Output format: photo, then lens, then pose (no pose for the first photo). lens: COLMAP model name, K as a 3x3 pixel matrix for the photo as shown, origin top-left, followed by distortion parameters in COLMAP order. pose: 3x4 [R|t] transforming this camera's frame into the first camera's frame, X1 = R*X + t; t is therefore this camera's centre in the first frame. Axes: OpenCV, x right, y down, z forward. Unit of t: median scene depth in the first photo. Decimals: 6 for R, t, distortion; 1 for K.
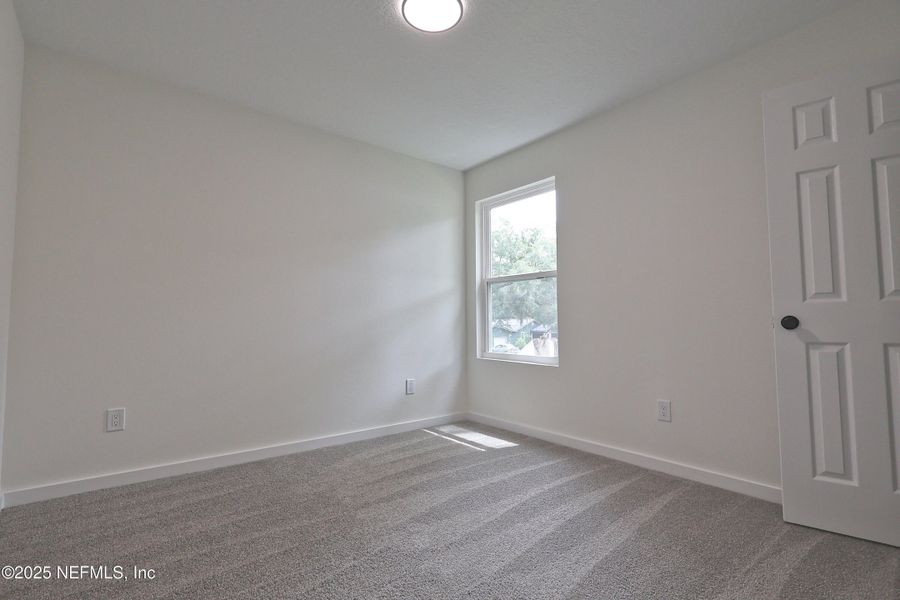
lens RADIAL K [[413.0, 0, 444.2], [0, 413.0, 293.1], [0, 0, 1]] dist [-0.003548, 0.001488]
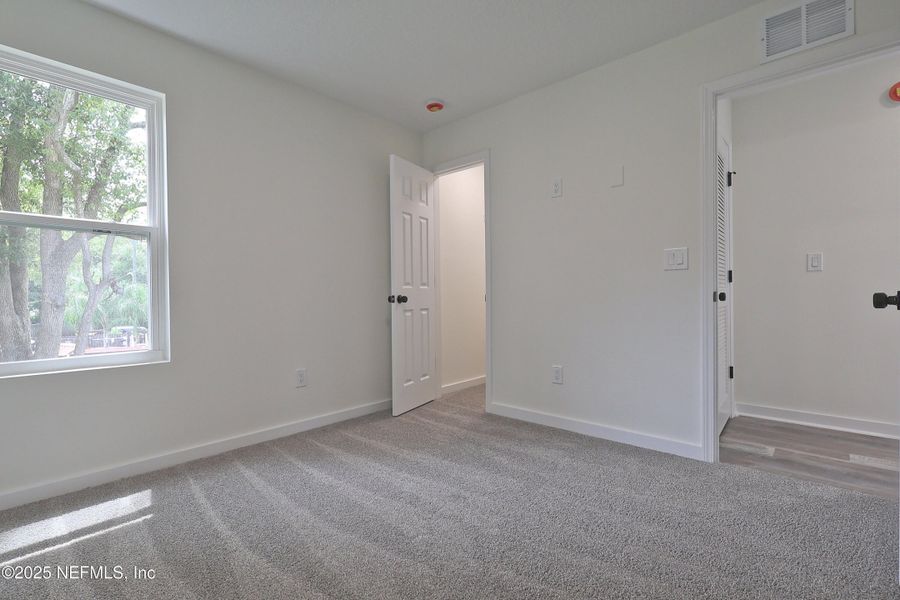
lens RADIAL K [[413.0, 0, 449.9], [0, 413.0, 295.5], [0, 0, 1]] dist [-0.003548, 0.001488]
pose [[-0.132160, -0.002046, 0.991226, -0.611799], [-0.057803, 0.998312, -0.005647, 0.040401], [-0.989542, -0.058042, -0.132055, 0.724503]]
